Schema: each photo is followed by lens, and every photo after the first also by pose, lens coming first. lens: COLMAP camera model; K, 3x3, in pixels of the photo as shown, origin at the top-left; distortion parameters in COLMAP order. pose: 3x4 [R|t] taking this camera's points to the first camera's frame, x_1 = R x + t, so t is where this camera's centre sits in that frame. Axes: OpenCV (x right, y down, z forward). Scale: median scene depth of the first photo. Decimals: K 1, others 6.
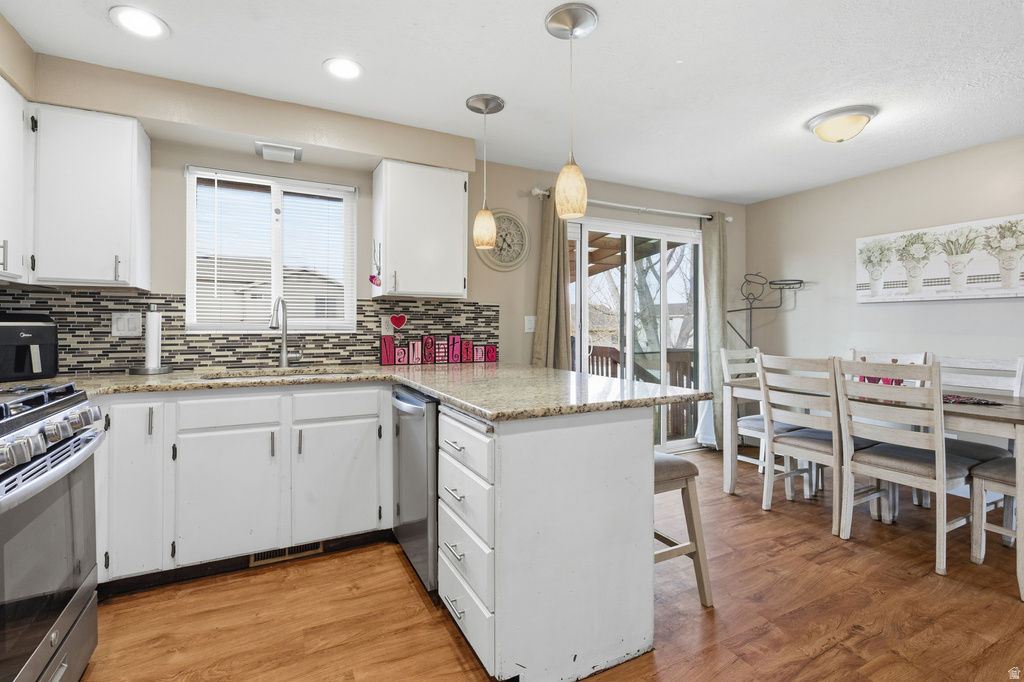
lens RADIAL K [[472.9, 0, 505.6], [0, 472.9, 324.2], [0, 0, 1]] dist [-0.002329, -0.000315]
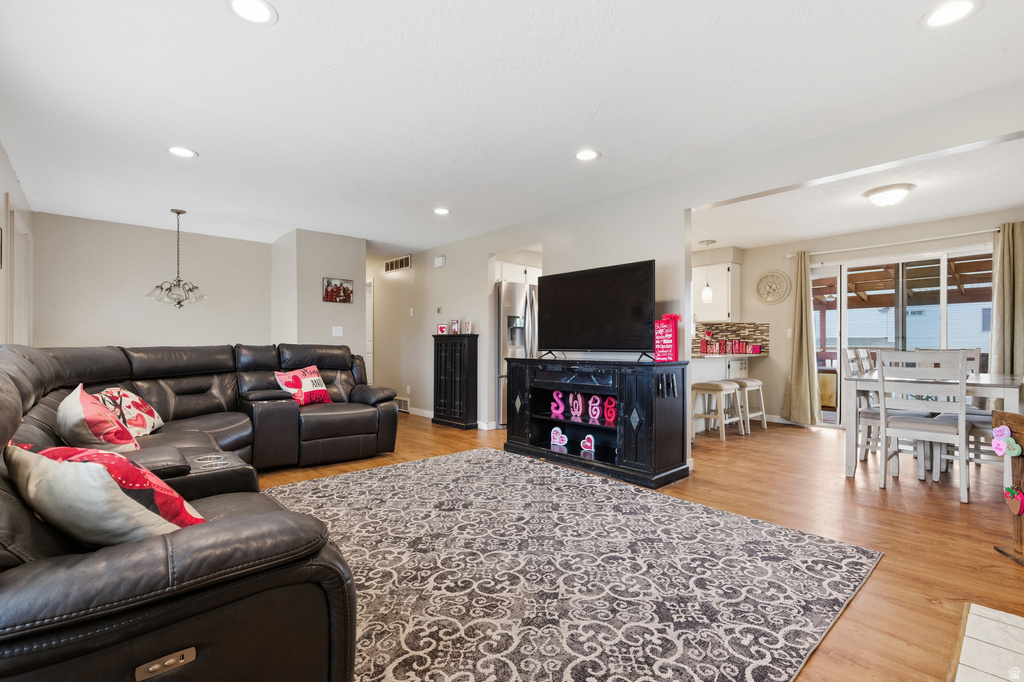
lens RADIAL K [[457.9, 0, 509.2], [0, 457.9, 346.0], [0, 0, 1]] dist [-0.001309, -0.000194]
pose [[0.264381, -0.000040, -0.964418, 1.673461], [0.003549, 0.999993, 0.000932, 0.048924], [0.964412, -0.003669, 0.264380, -0.508005]]
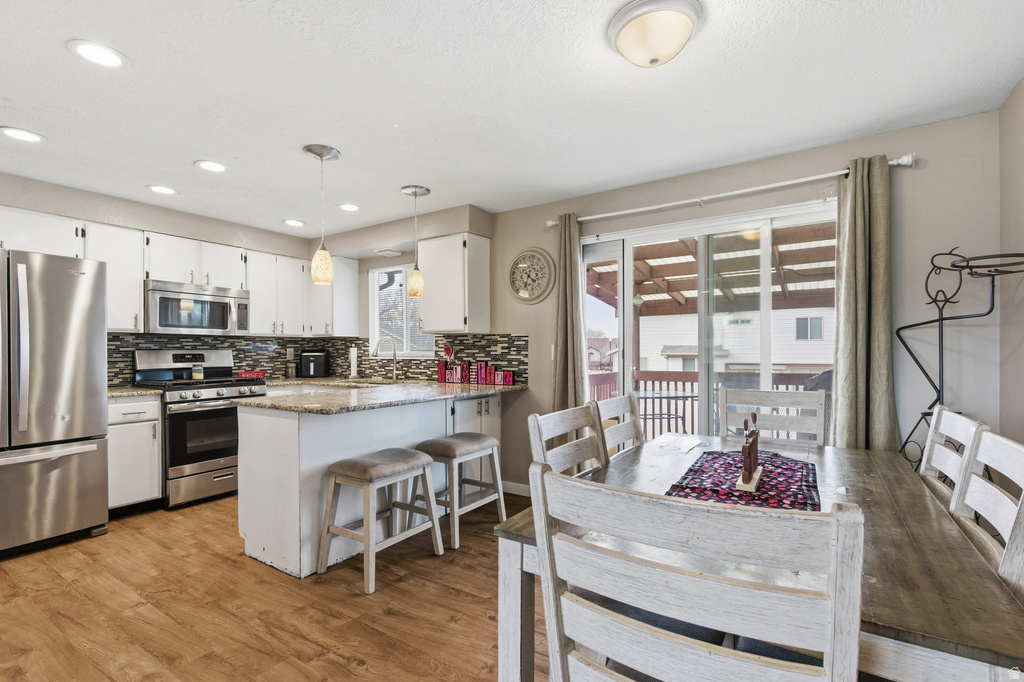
lens RADIAL K [[468.1, 0, 506.6], [0, 468.1, 353.4], [0, 0, 1]] dist [-0.001144, -0.000031]
pose [[0.495688, 0.000418, -0.868501, 1.078905], [0.009537, 0.999937, 0.005924, -0.005592], [0.868449, -0.011219, 0.495652, 0.484306]]
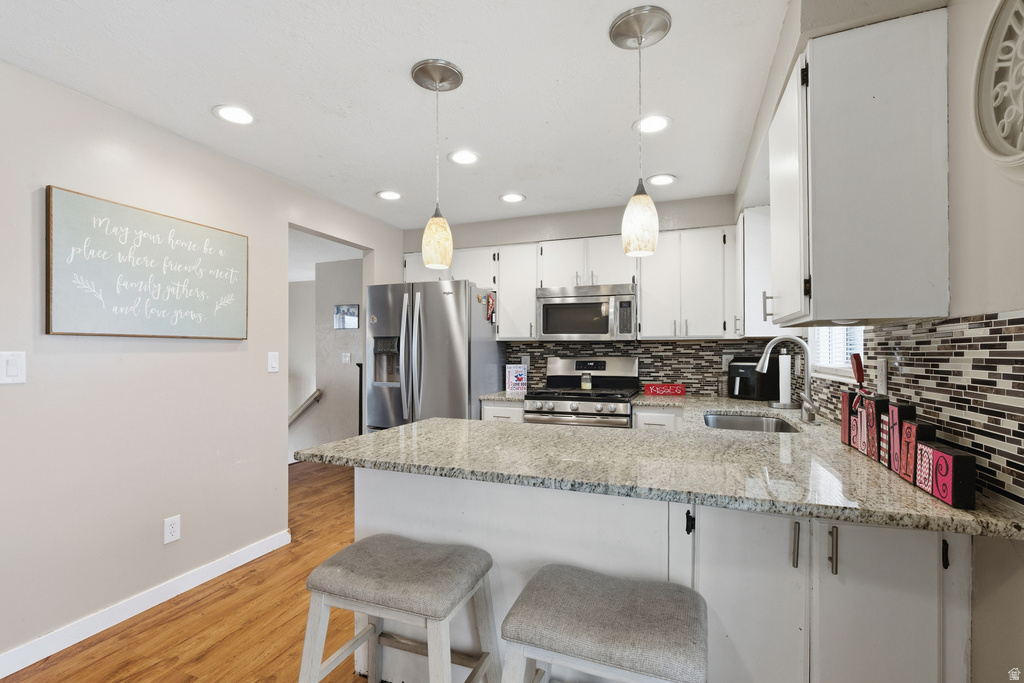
lens RADIAL K [[468.1, 0, 506.6], [0, 468.1, 353.9], [0, 0, 1]] dist [-0.001144, -0.000031]
pose [[-0.744321, -0.000442, -0.667822, 0.443550], [0.002184, 0.999993, -0.003095, -0.021513], [0.667818, -0.003762, -0.744315, 1.167320]]
